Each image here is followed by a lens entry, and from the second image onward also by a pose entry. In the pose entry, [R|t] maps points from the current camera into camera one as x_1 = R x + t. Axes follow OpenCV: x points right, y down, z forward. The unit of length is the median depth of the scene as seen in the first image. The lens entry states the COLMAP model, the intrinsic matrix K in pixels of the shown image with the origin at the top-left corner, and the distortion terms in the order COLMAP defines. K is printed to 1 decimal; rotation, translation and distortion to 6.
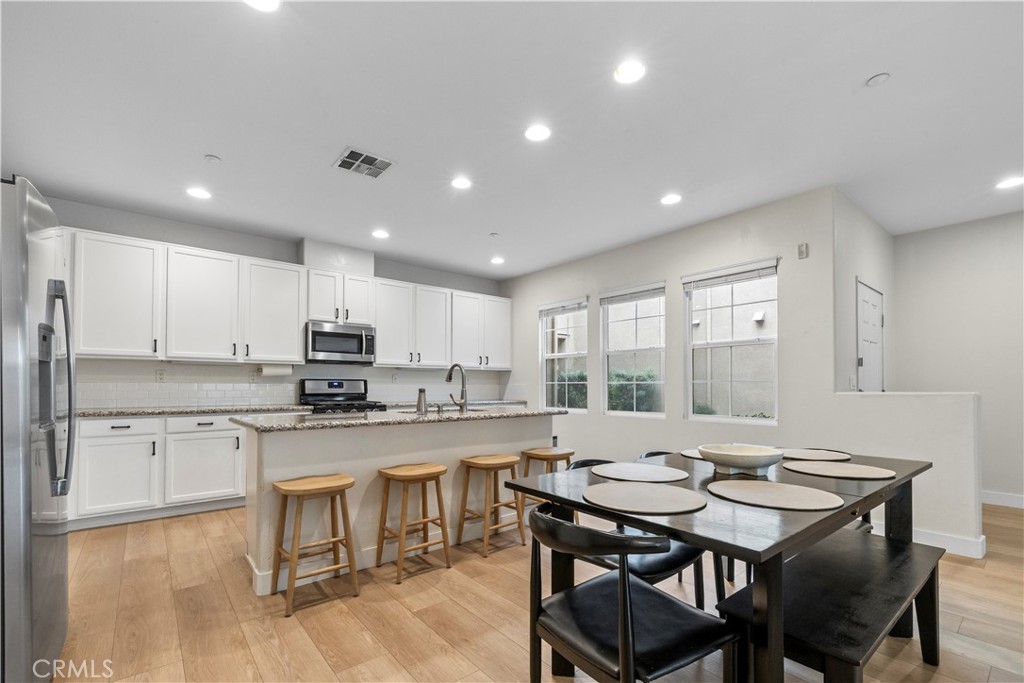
lens RADIAL K [[449.7, 0, 506.8], [0, 449.7, 390.8], [0, 0, 1]] dist [-0.001346, 0.000601]
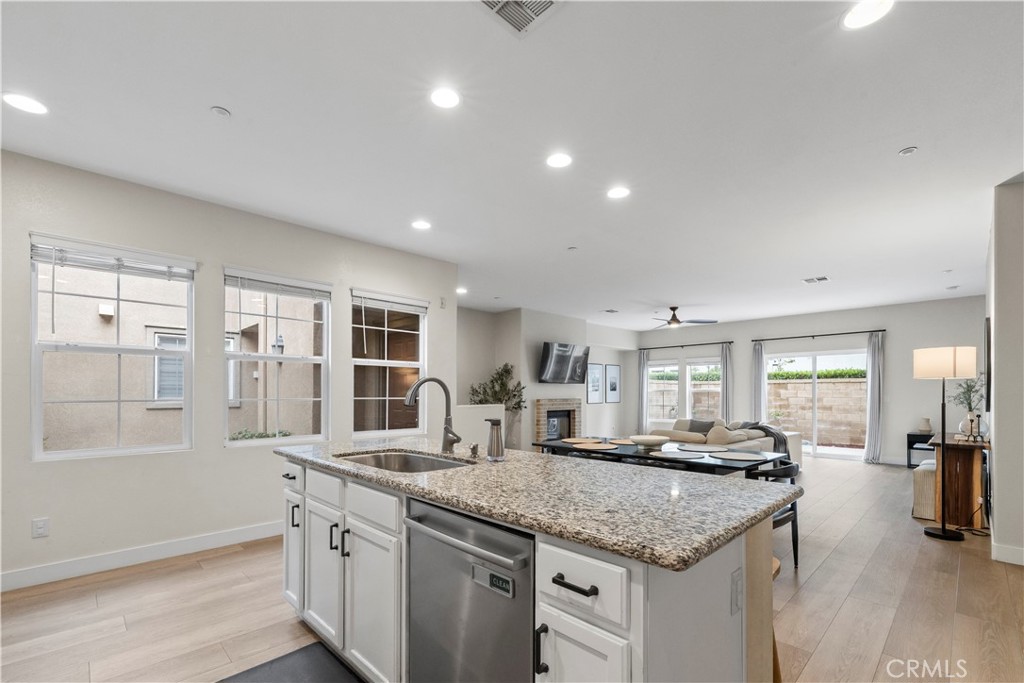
lens RADIAL K [[449.7, 0, 506.8], [0, 449.7, 390.8], [0, 0, 1]] dist [-0.001346, 0.000601]
pose [[-0.080942, 0.005347, 0.996704, -0.564204], [0.009572, 0.999944, -0.004587, -0.028232], [-0.996673, 0.009170, -0.080989, 0.726714]]
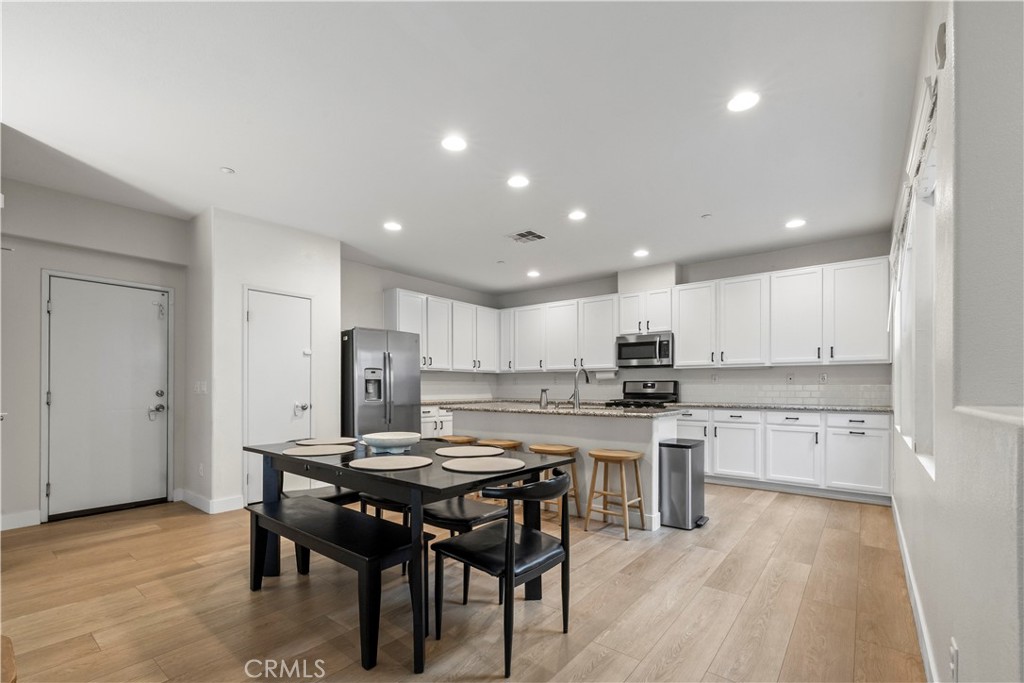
lens RADIAL K [[449.7, 0, 506.8], [0, 449.7, 390.8], [0, 0, 1]] dist [-0.001346, 0.000601]
pose [[0.207871, 0.009329, -0.978112, 0.768464], [-0.008749, 0.999932, 0.007678, -0.005974], [0.978117, 0.006962, 0.207938, 0.432219]]
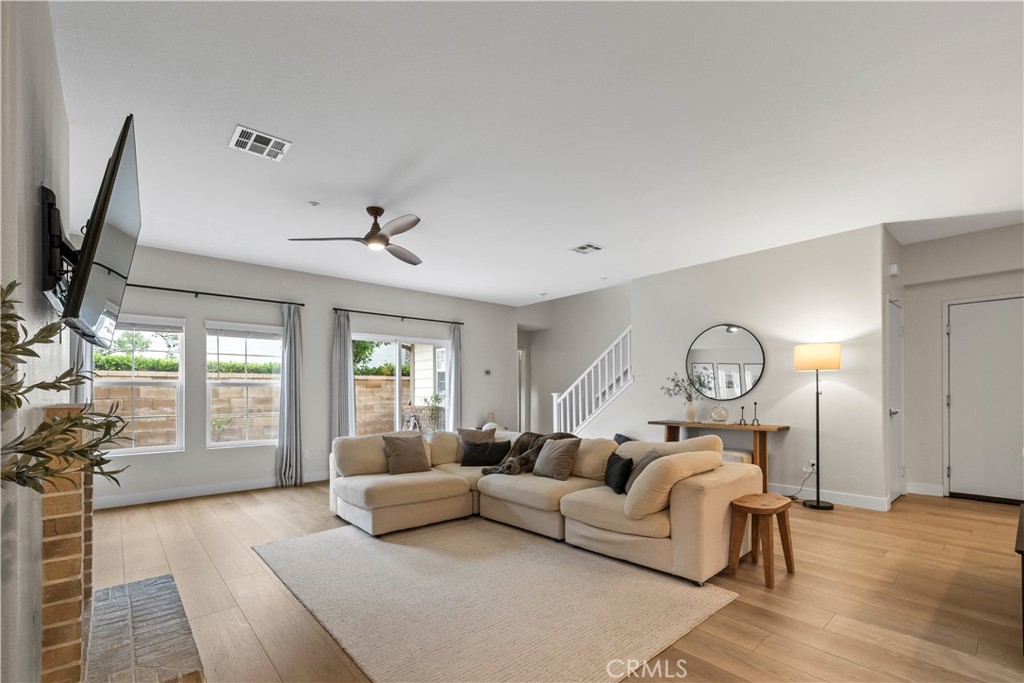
lens RADIAL K [[449.7, 0, 506.8], [0, 449.7, 390.8], [0, 0, 1]] dist [-0.001346, 0.000601]
pose [[-0.999435, 0.007520, -0.032744, 0.860045], [0.007402, 0.999966, 0.003718, -0.012840], [0.032771, 0.003473, -0.999457, 0.791185]]
